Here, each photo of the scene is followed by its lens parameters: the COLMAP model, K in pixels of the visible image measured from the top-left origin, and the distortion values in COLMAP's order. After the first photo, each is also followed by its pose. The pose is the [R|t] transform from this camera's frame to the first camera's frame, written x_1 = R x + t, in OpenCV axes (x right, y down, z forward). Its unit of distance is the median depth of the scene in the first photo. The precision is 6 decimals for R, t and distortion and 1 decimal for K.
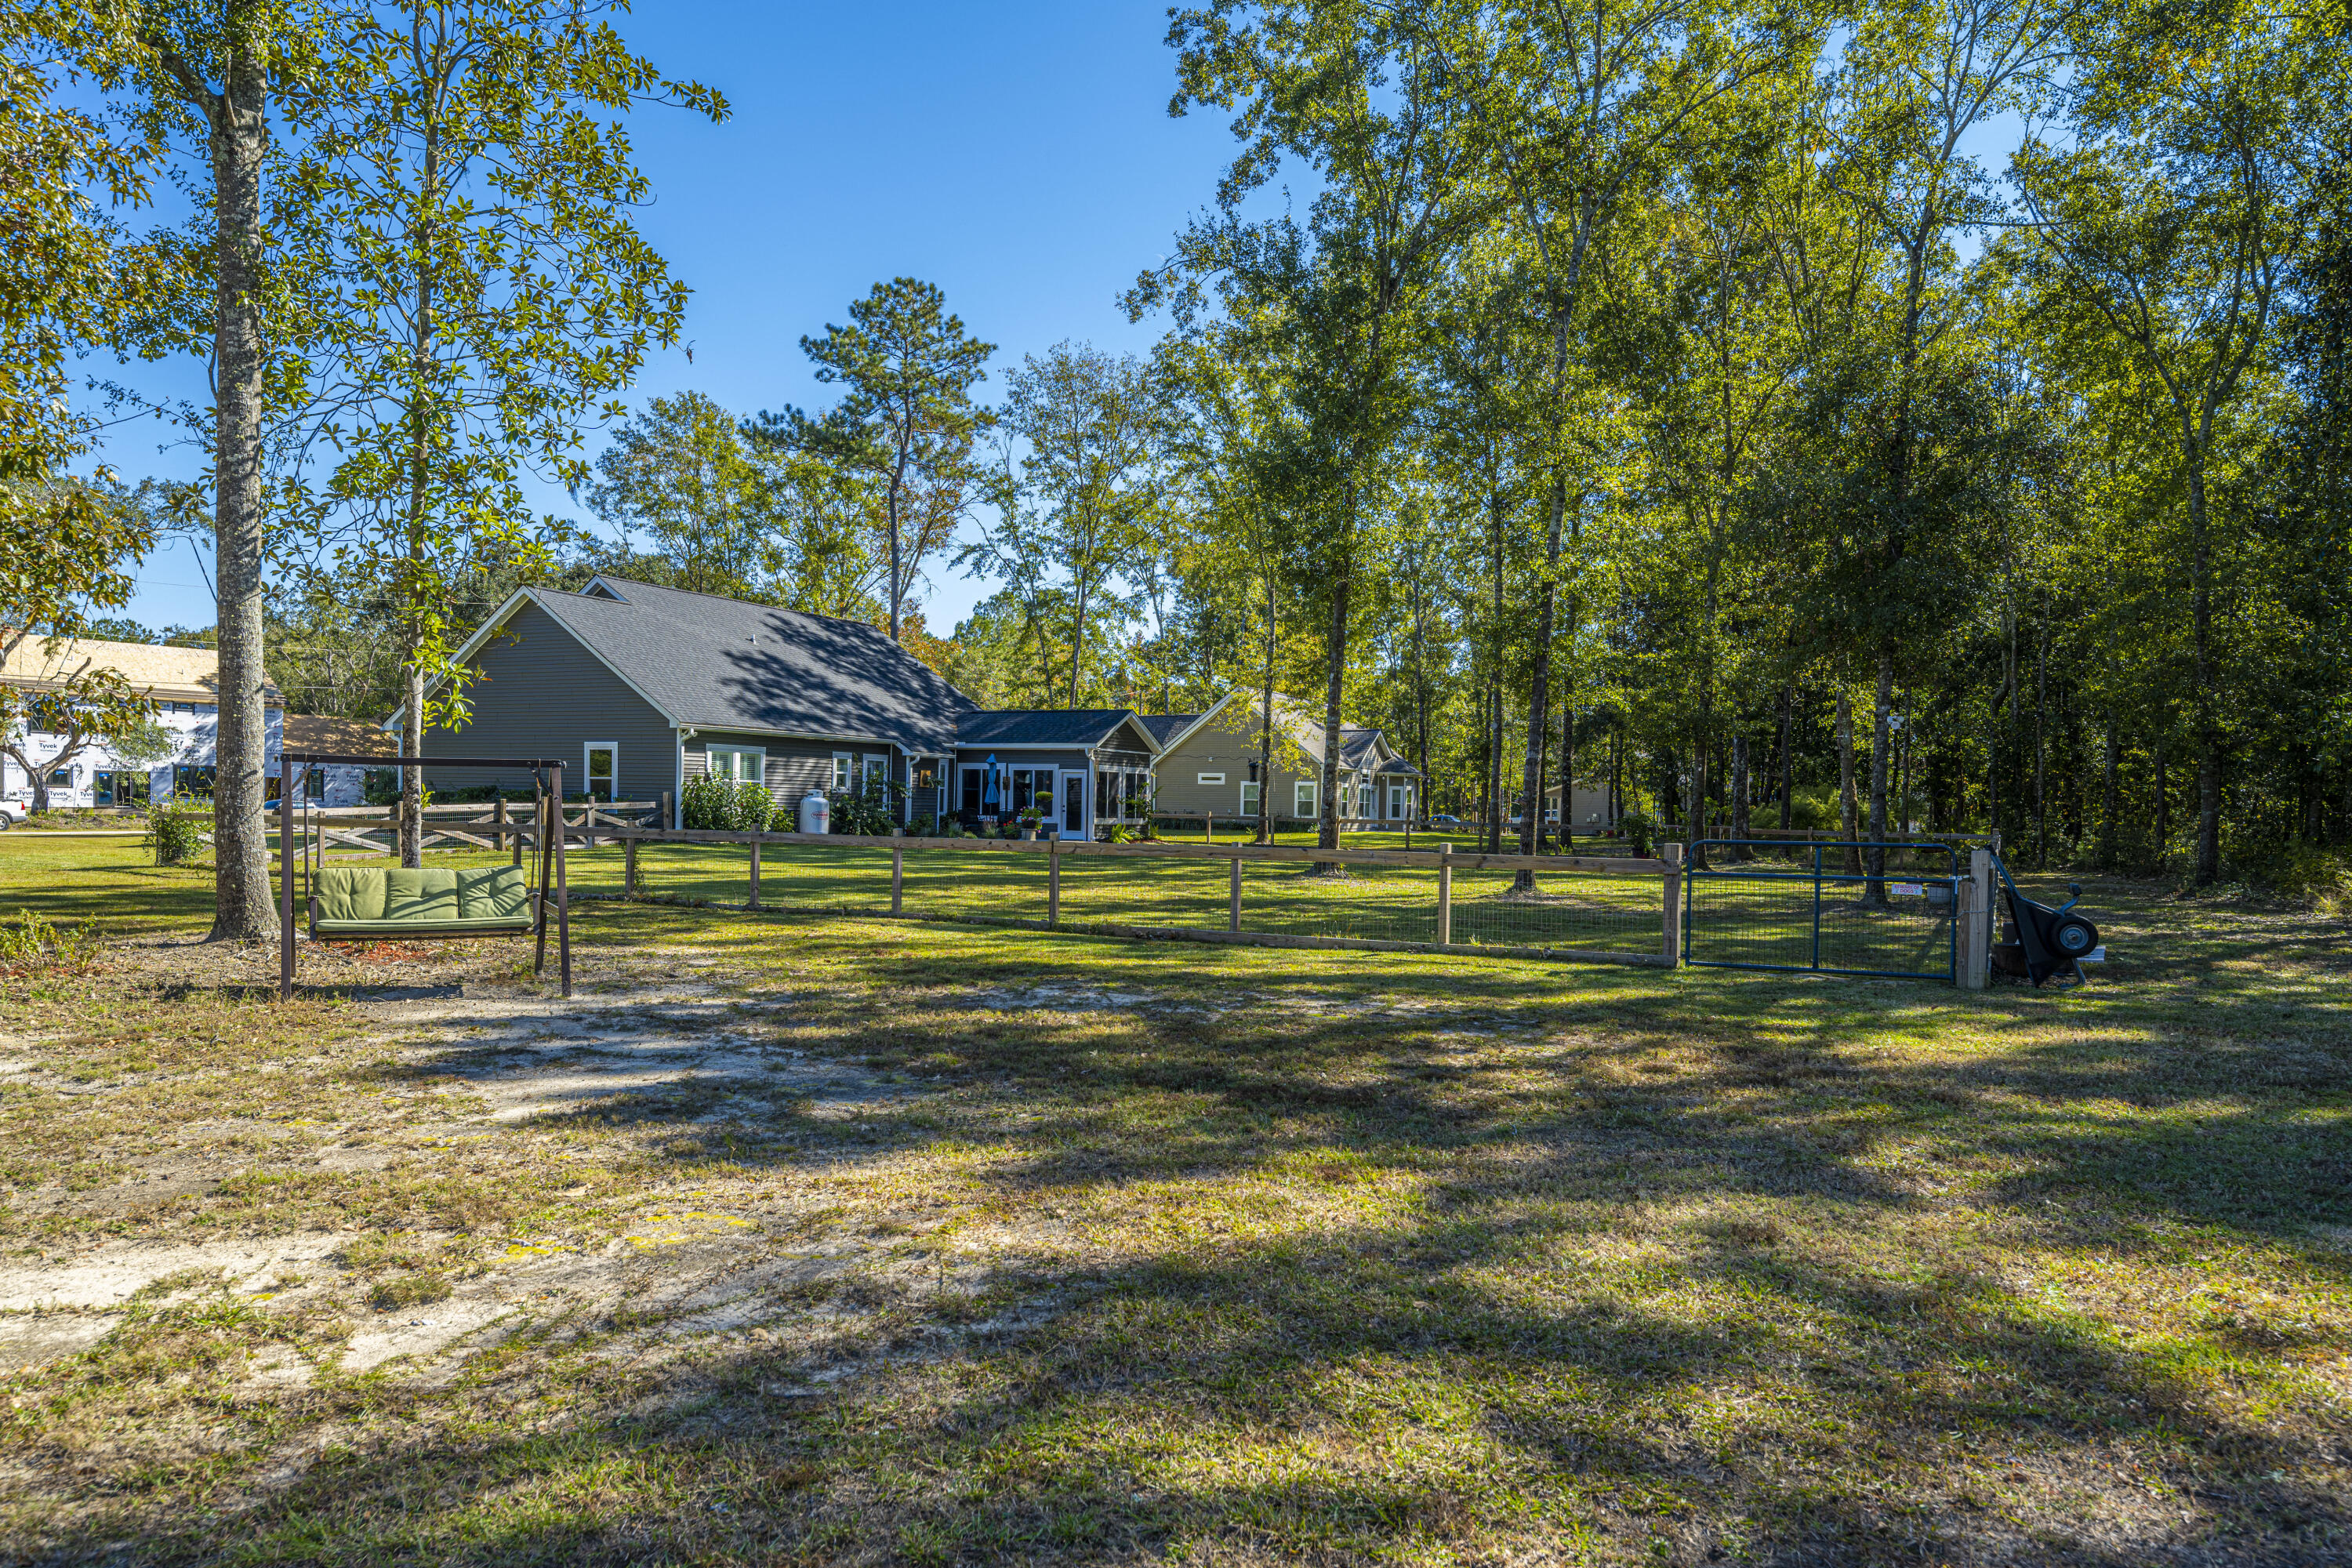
lens RADIAL K [[1590.3, 0, 1156.8], [0, 1590.3, 773.9], [0, 0, 1]] dist [-0.002993, 0.003694]
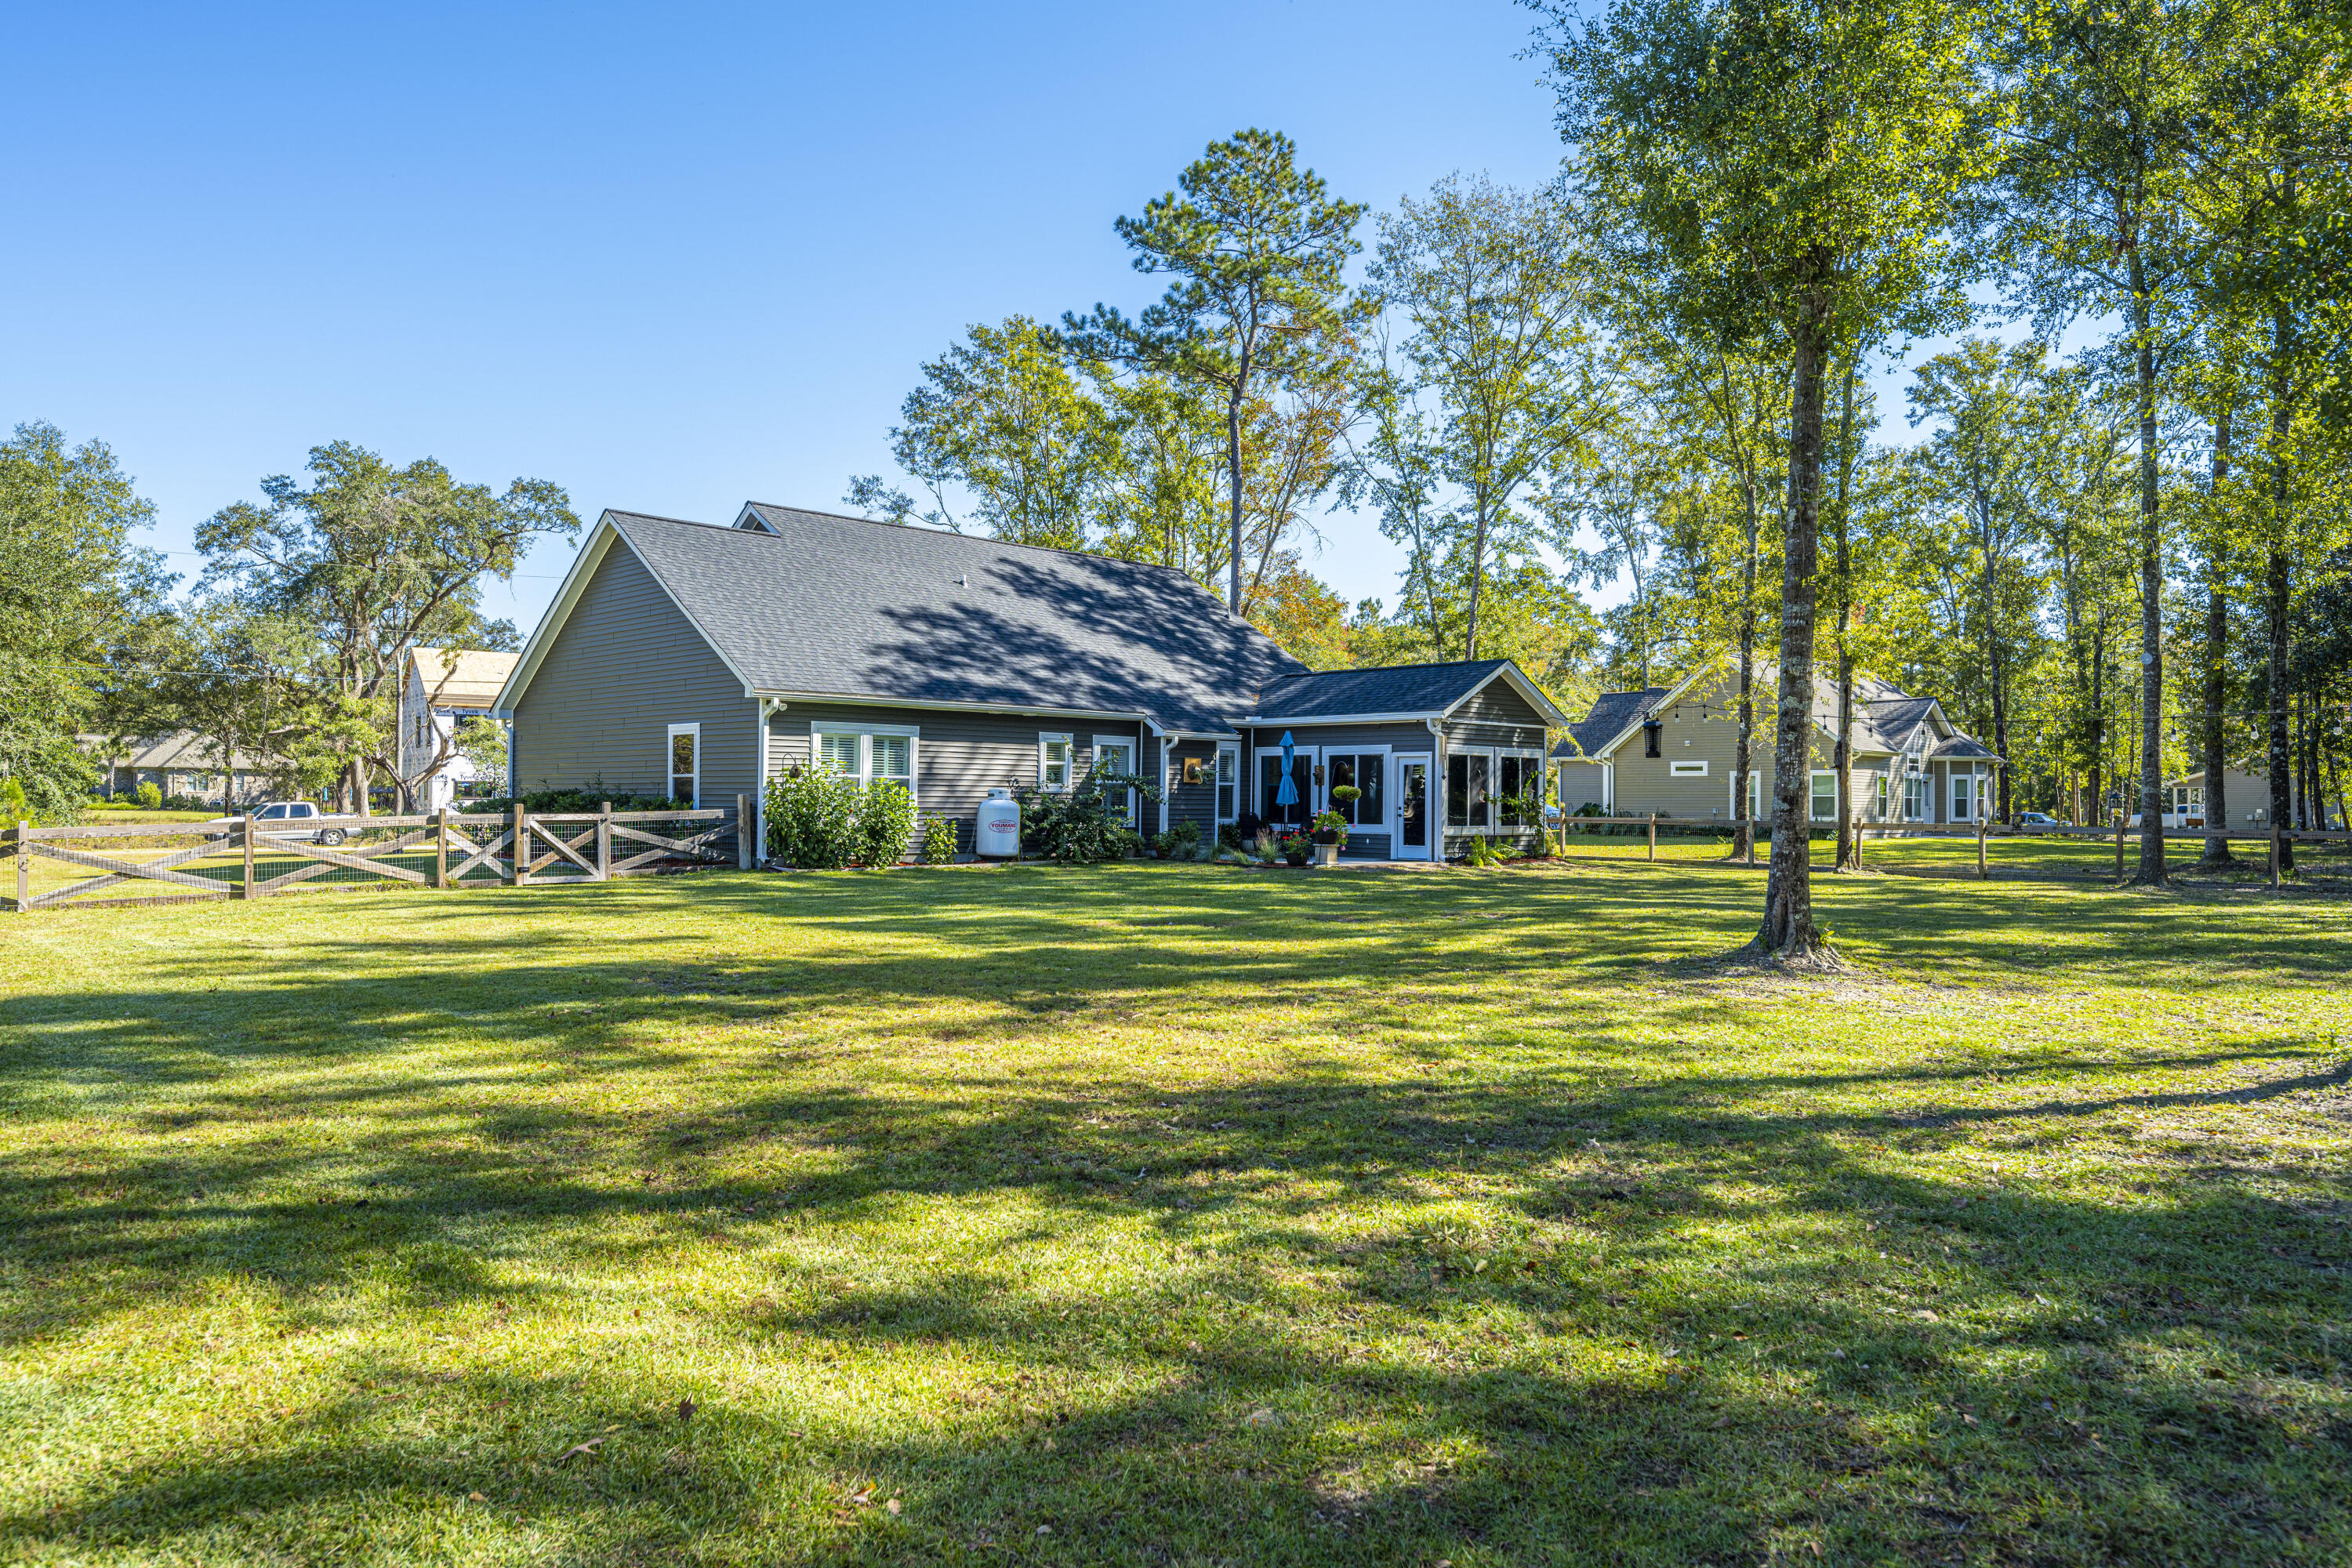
lens RADIAL K [[1590.3, 0, 1138.9], [0, 1590.3, 772.0], [0, 0, 1]] dist [-0.002993, 0.003694]
pose [[0.946426, -0.016035, -0.322522, 0.039242], [0.015919, 0.999869, -0.002999, 0.003956], [0.322528, -0.002296, 0.946557, 0.256512]]
